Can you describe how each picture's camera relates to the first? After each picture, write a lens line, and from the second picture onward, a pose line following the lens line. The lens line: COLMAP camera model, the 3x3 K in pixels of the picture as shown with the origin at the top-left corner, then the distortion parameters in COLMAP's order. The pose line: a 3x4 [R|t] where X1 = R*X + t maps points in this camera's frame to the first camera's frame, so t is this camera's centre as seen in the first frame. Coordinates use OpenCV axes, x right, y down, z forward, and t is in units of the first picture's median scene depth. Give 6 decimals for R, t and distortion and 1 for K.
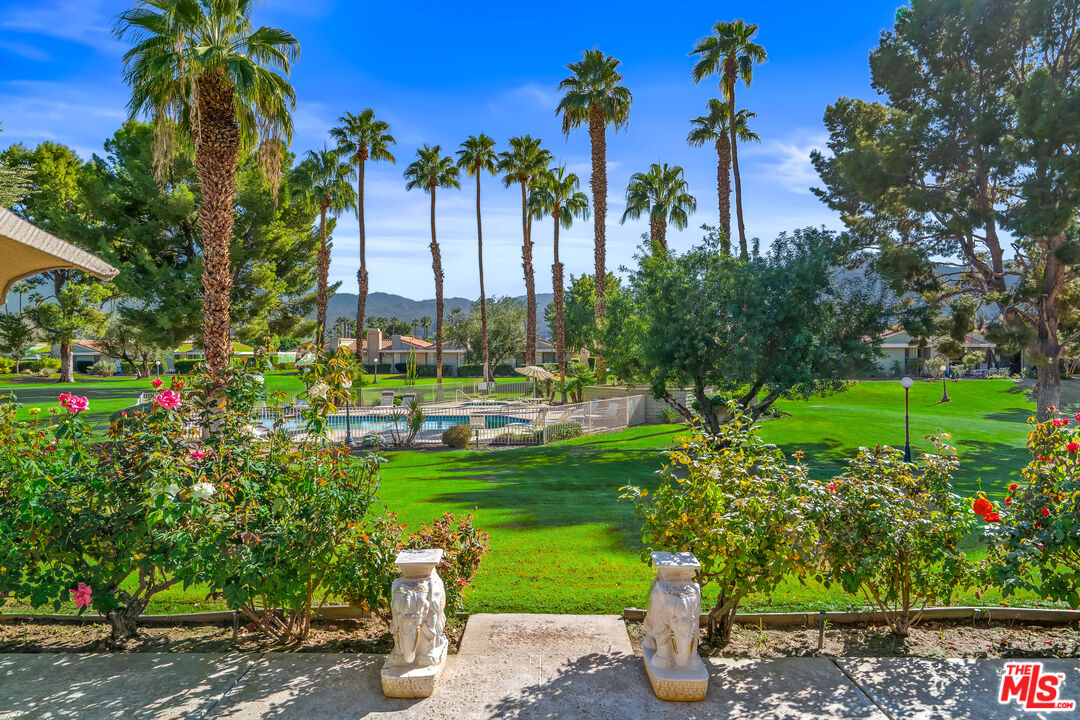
lens RADIAL K [[719.3, 0, 540.0], [0, 719.3, 360.0], [0, 0, 1]] dist [0.011826, 0.001258]
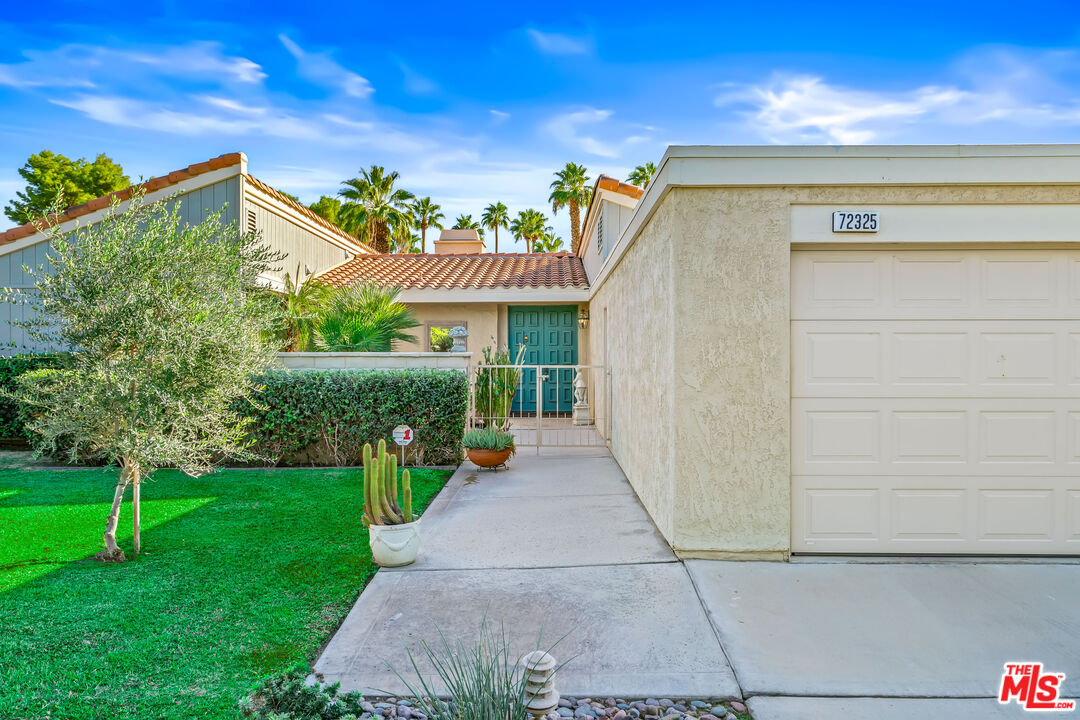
lens RADIAL K [[719.3, 0, 540.0], [0, 719.3, 360.0], [0, 0, 1]] dist [0.011826, 0.001258]
pose [[0.999959, -0.003410, -0.008334, 0.013492], [0.003328, 0.999946, -0.009812, 0.016301], [0.008367, 0.009784, 0.999917, -0.477931]]
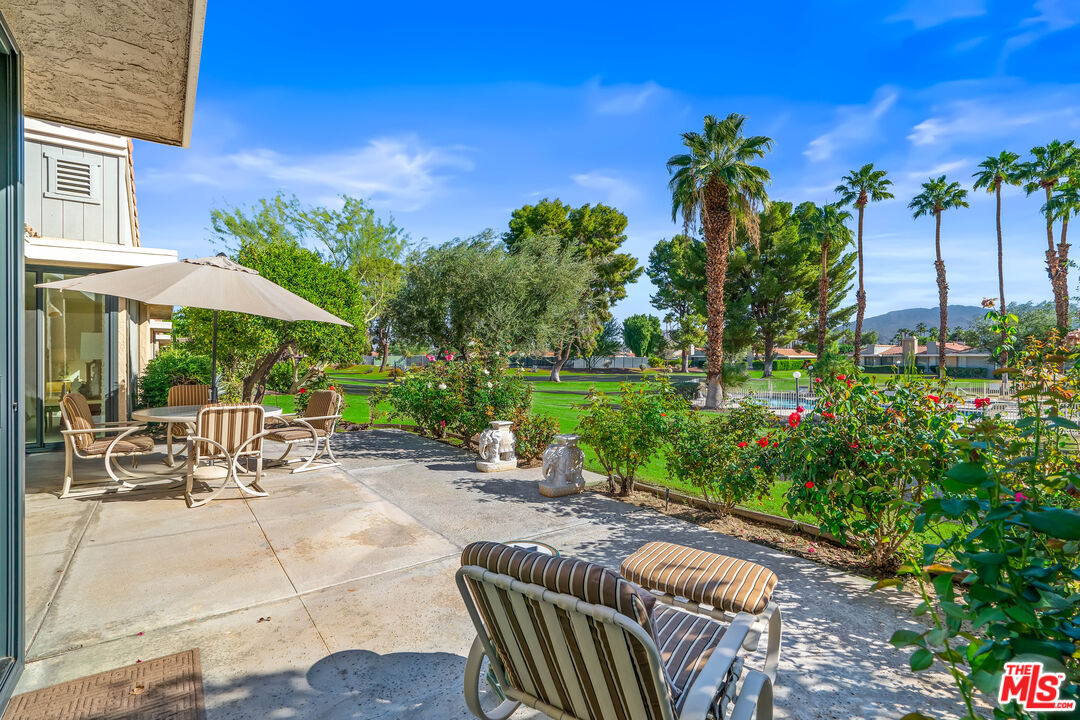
lens RADIAL K [[487.4, 0, 527.0], [0, 487.4, 361.2], [0, 0, 1]] dist [-0.002456, -0.000688]
pose [[0.604925, 0.012421, -0.796185, 0.077291], [-0.012989, 0.999899, 0.005730, 0.003296], [0.796176, 0.006875, 0.605026, 0.002738]]
